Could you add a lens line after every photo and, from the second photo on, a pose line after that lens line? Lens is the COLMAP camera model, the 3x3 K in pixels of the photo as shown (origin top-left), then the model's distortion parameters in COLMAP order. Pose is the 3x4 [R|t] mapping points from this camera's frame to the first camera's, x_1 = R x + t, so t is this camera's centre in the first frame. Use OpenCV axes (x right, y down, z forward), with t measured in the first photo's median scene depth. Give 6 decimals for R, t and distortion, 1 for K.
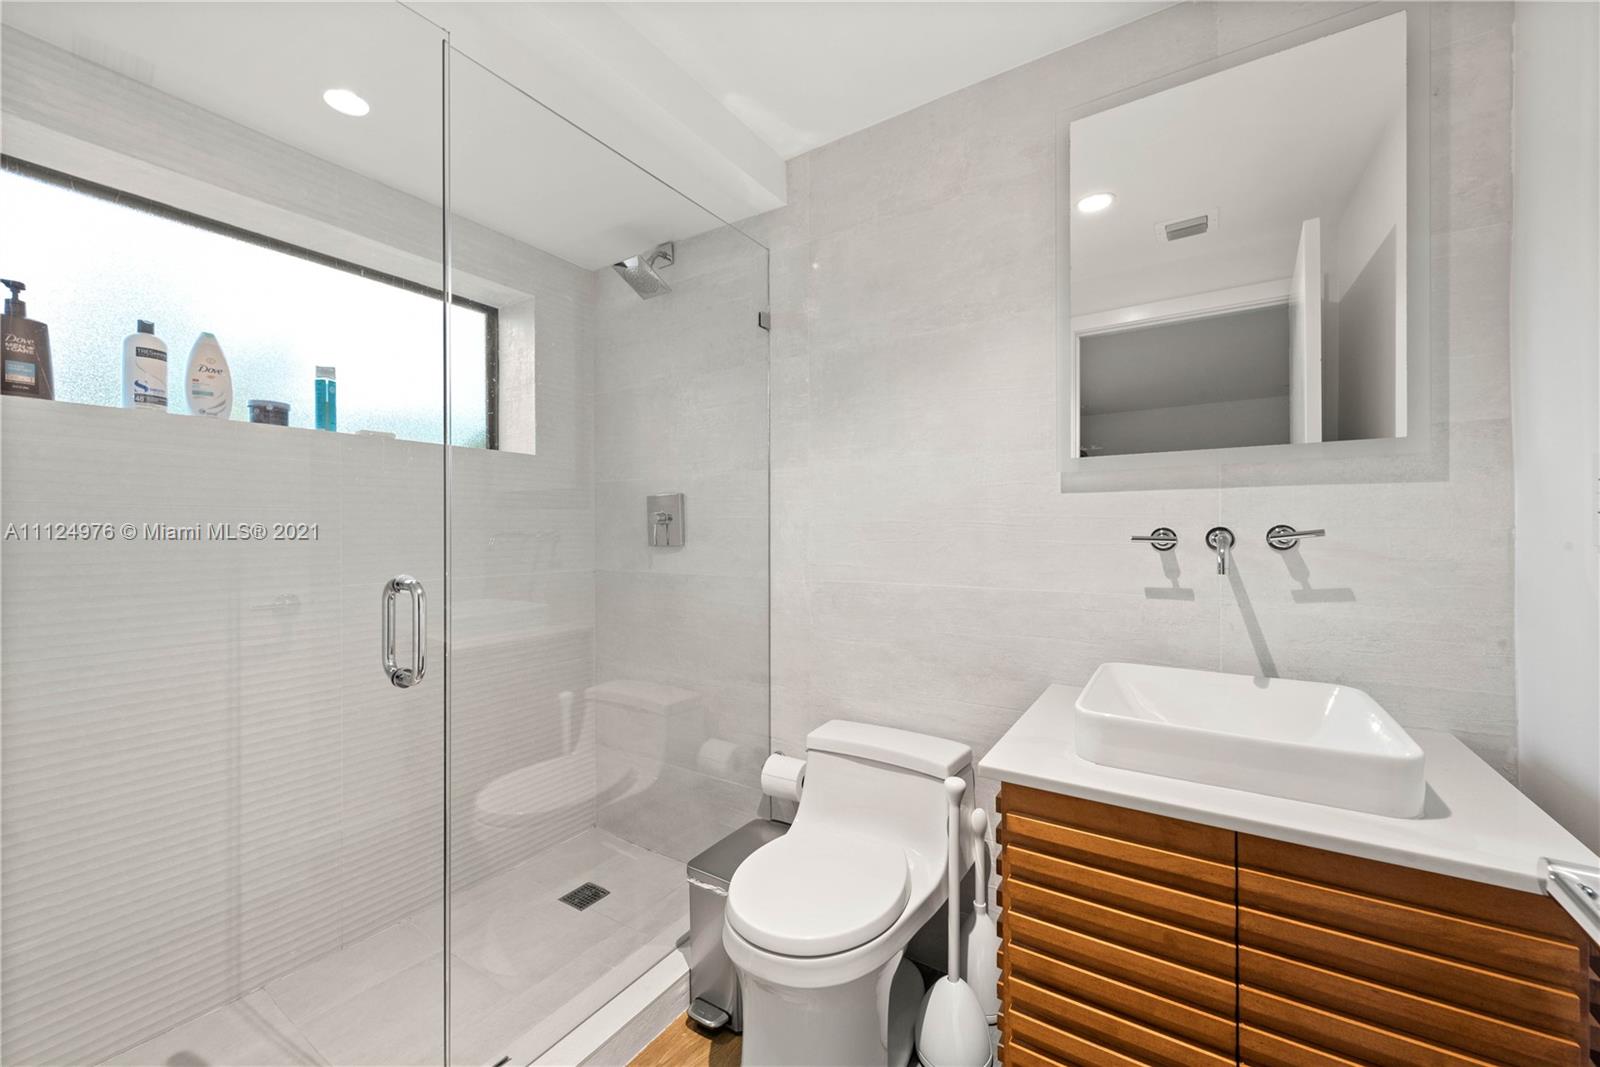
lens RADIAL K [[624.5, 0, 802.3], [0, 624.5, 532.4], [0, 0, 1]] dist [0.005605, -0.001945]
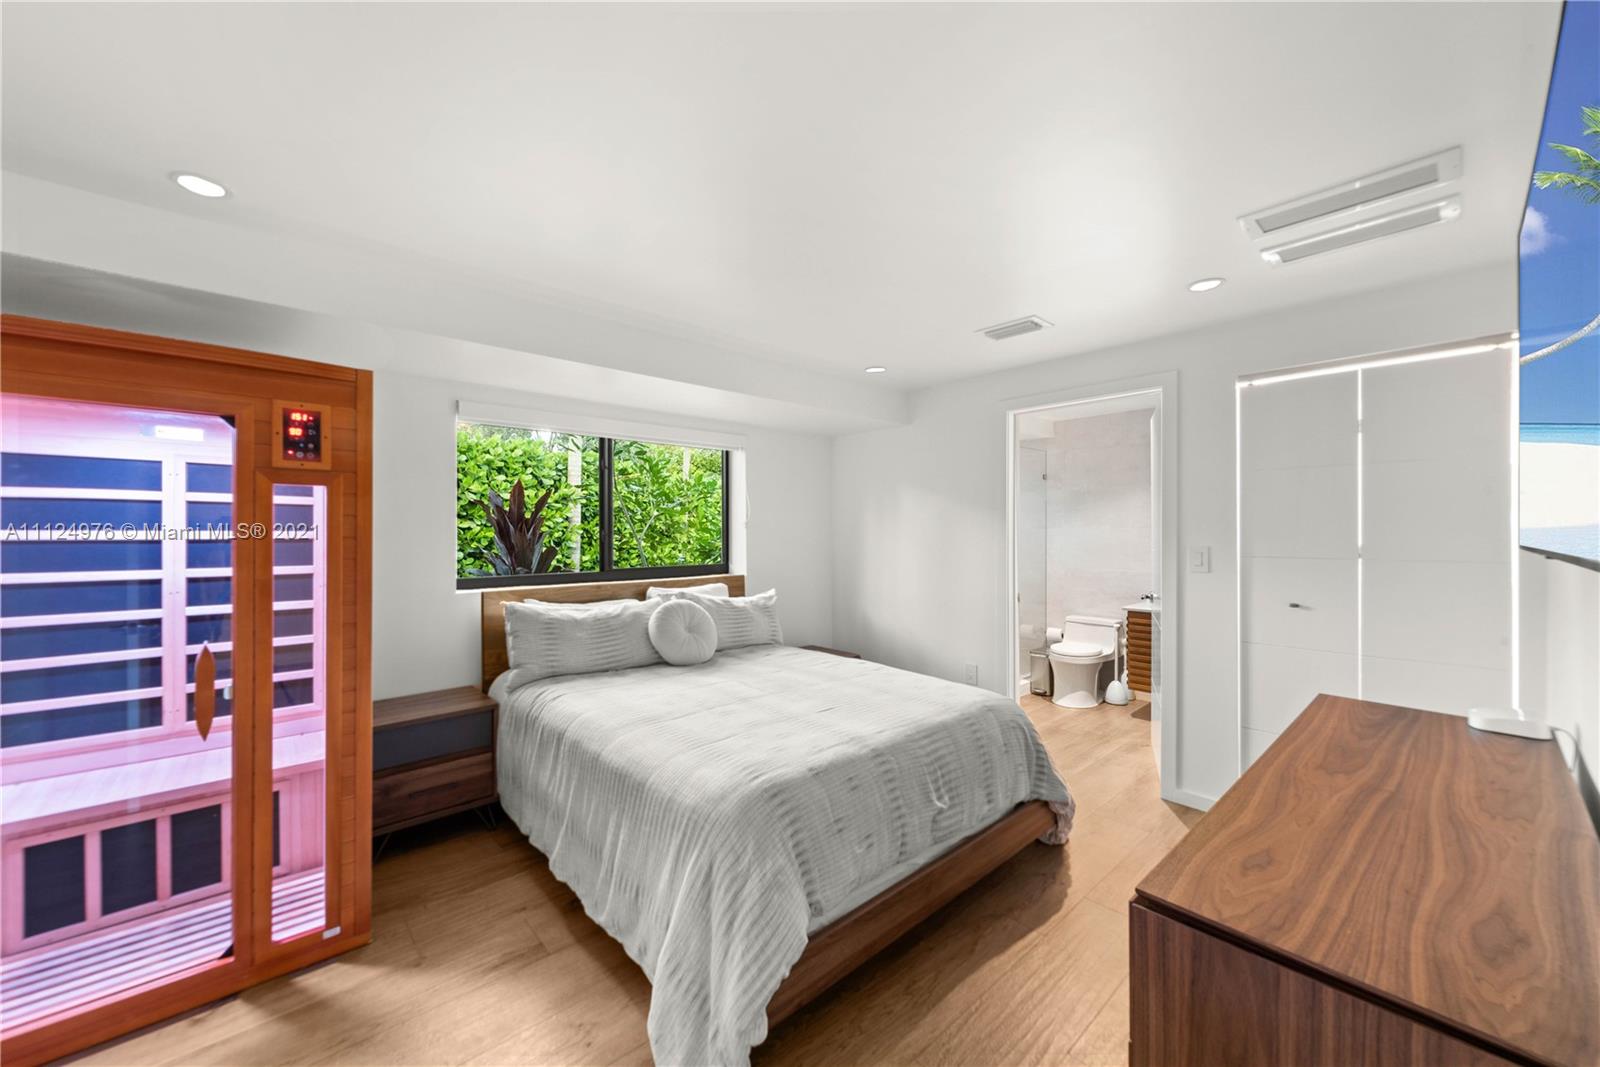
lens RADIAL K [[624.5, 0, 797.8], [0, 624.5, 533.8], [0, 0, 1]] dist [0.005605, -0.001945]
pose [[0.969759, -0.002414, -0.244054, -0.508344], [0.001168, 0.999986, -0.005249, -0.072520], [0.244063, 0.004805, 0.969747, -2.285324]]
